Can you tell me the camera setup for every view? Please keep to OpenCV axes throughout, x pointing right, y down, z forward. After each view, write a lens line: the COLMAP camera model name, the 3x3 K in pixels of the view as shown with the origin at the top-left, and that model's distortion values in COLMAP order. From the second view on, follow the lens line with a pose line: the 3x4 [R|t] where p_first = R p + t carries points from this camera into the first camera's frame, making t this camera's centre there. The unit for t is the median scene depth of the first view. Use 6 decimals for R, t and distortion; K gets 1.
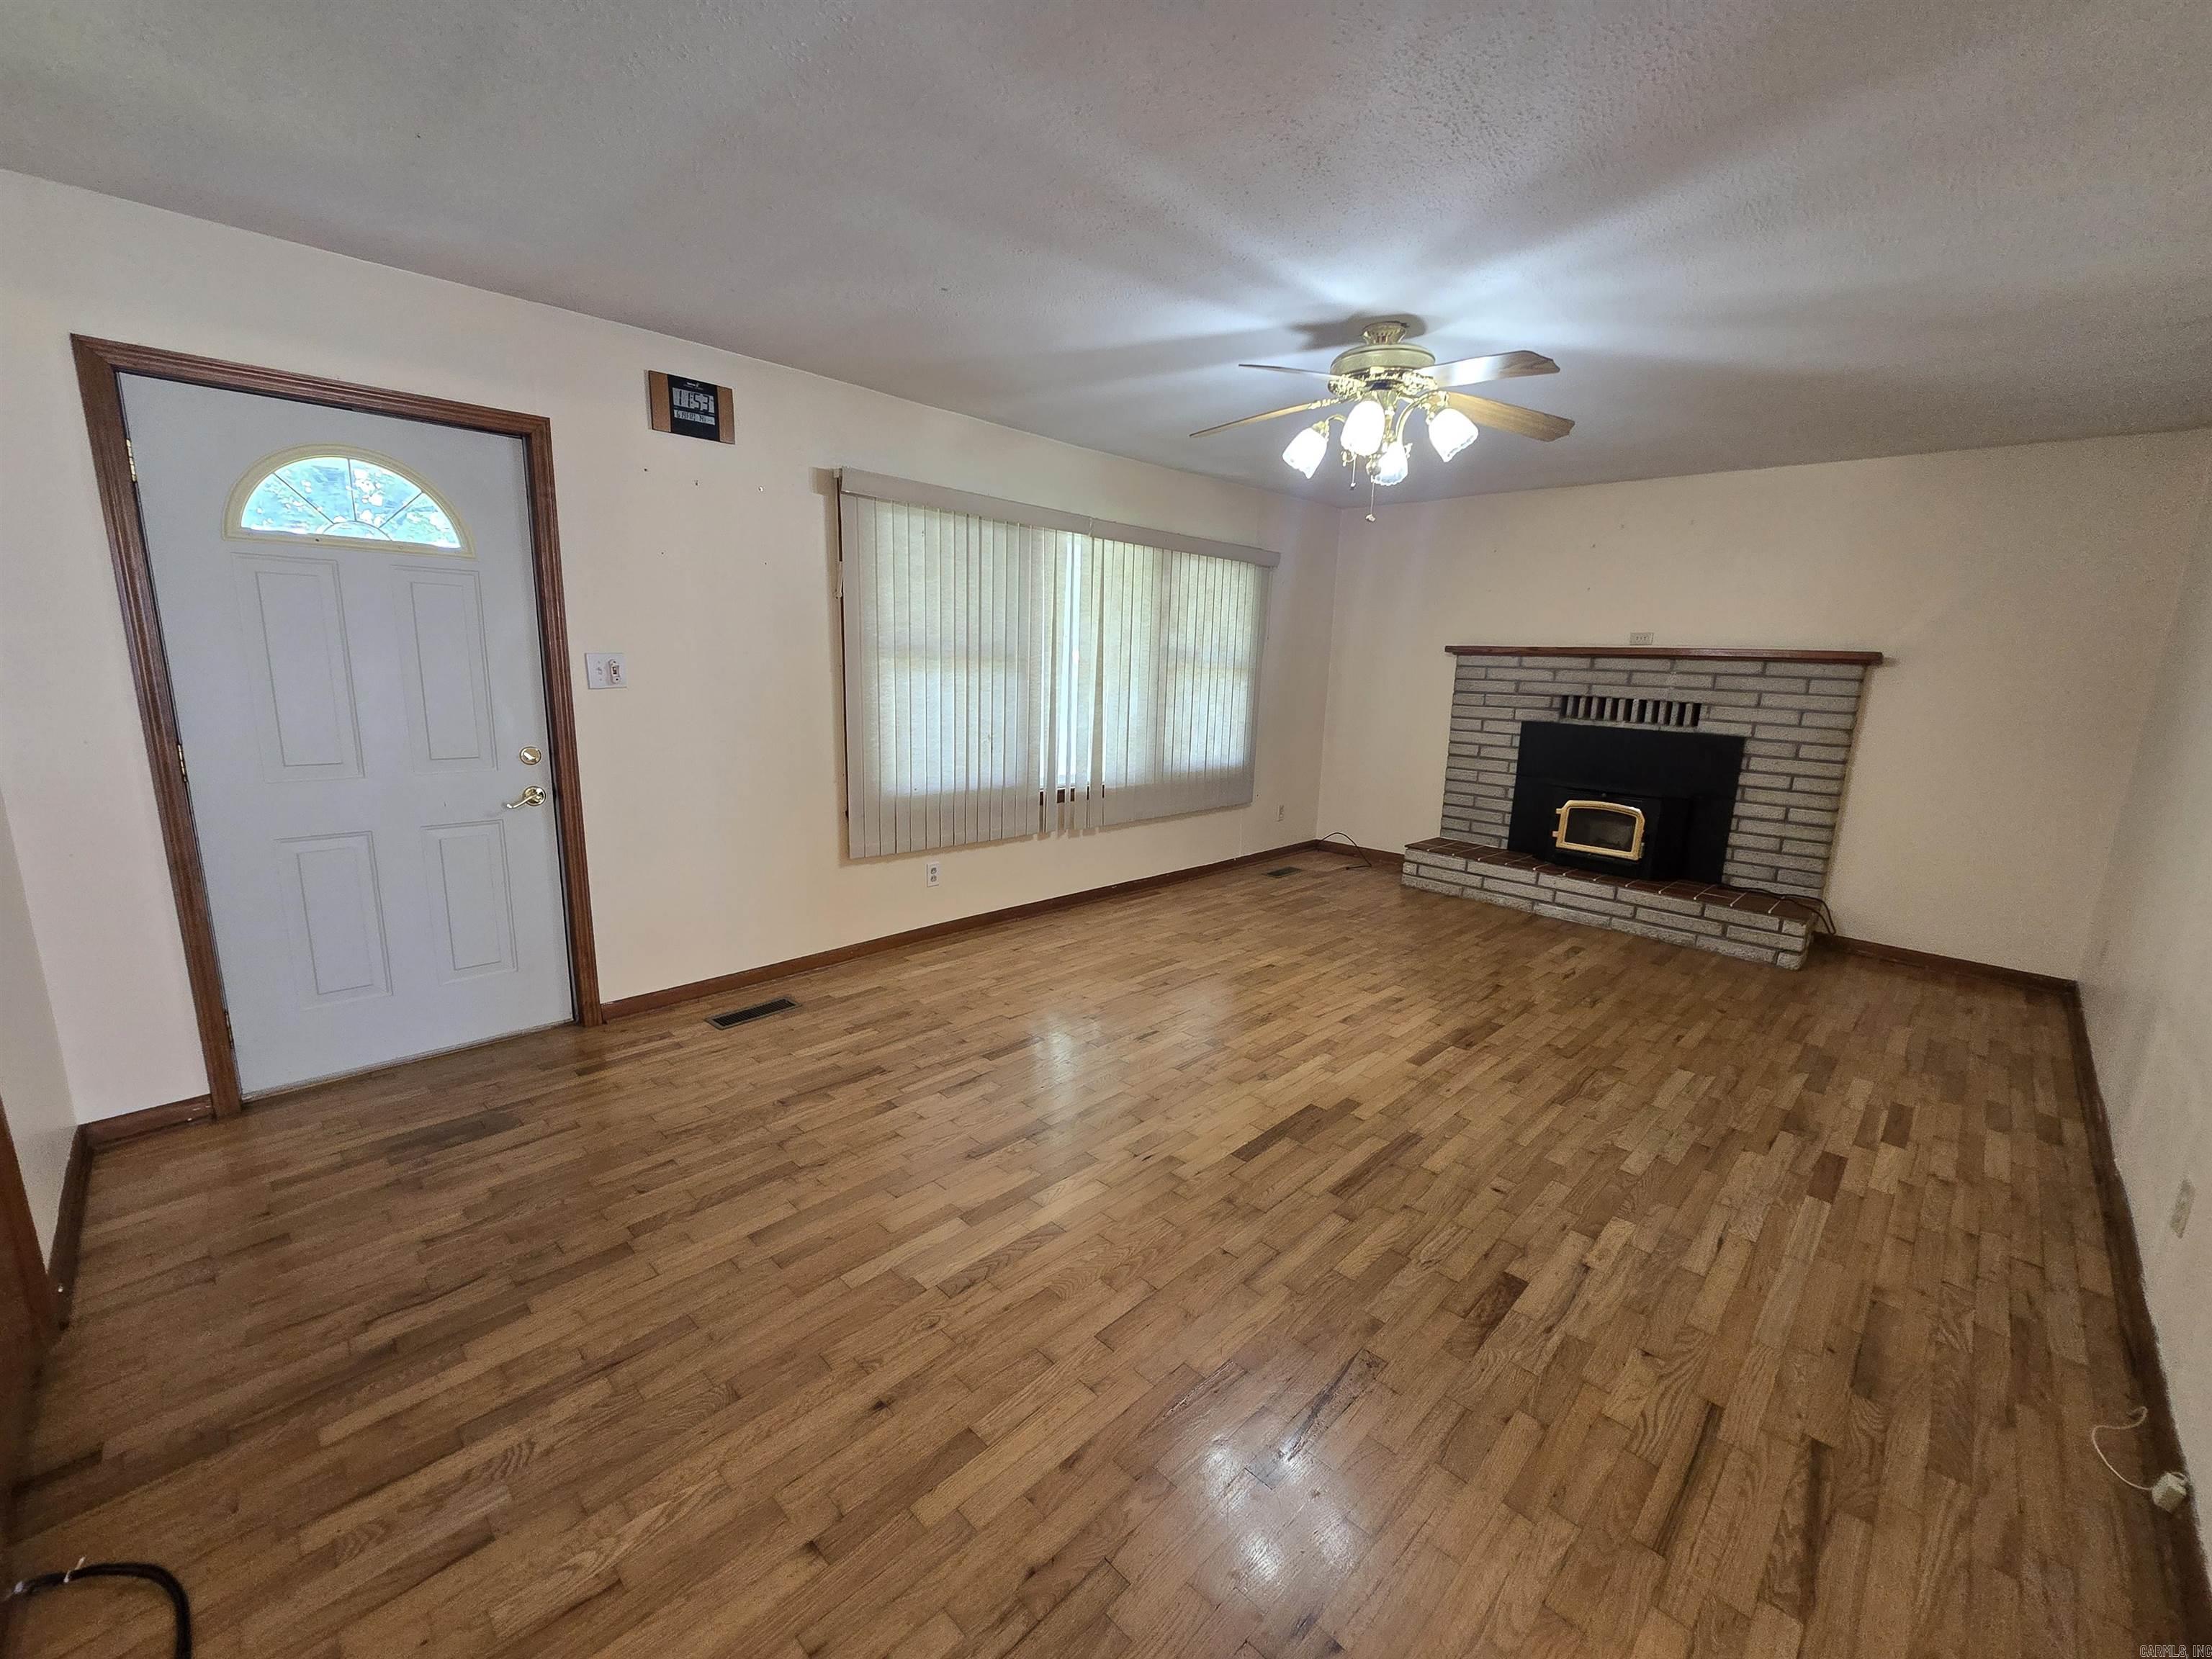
lens RADIAL K [[902.9, 0, 1099.7], [0, 902.9, 846.2], [0, 0, 1]] dist [-0.003672, -0.000189]
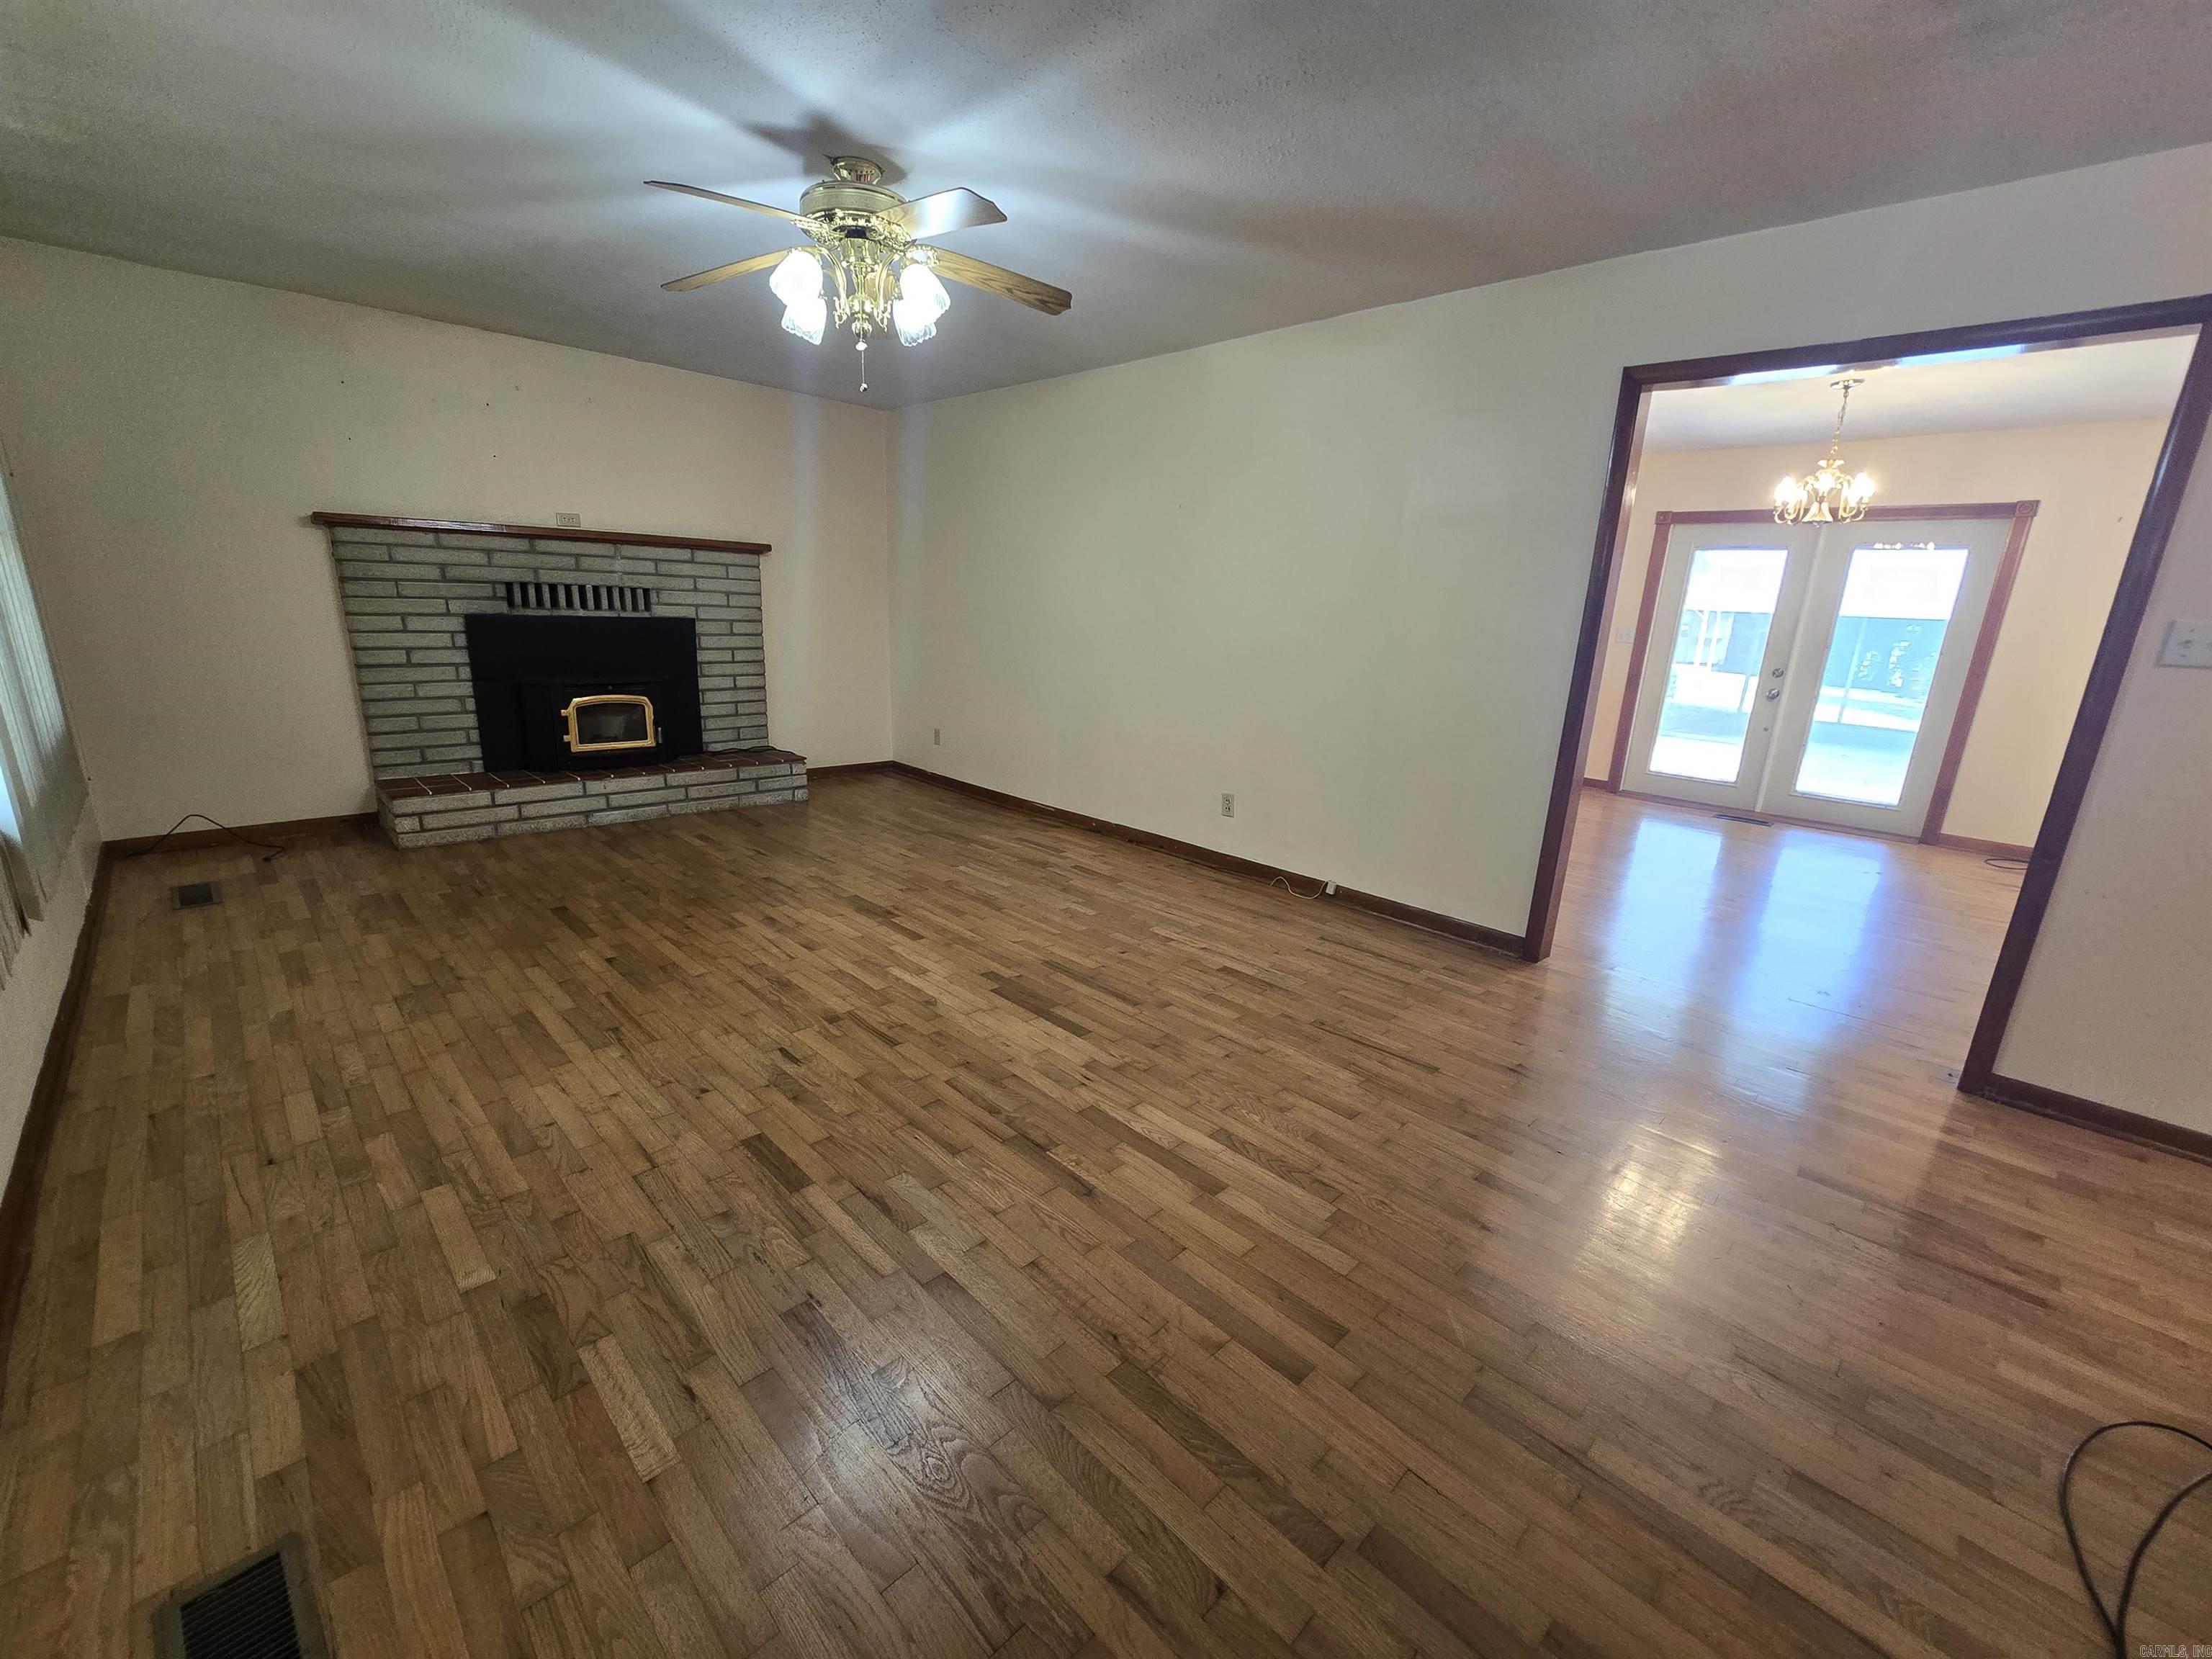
lens RADIAL K [[902.9, 0, 1099.7], [0, 902.9, 846.2], [0, 0, 1]] dist [-0.003672, -0.000189]
pose [[0.020416, -0.291402, 0.956383, -0.434845], [0.167949, 0.943988, 0.284041, -0.088902], [-0.985584, 0.154824, 0.068213, 0.477381]]
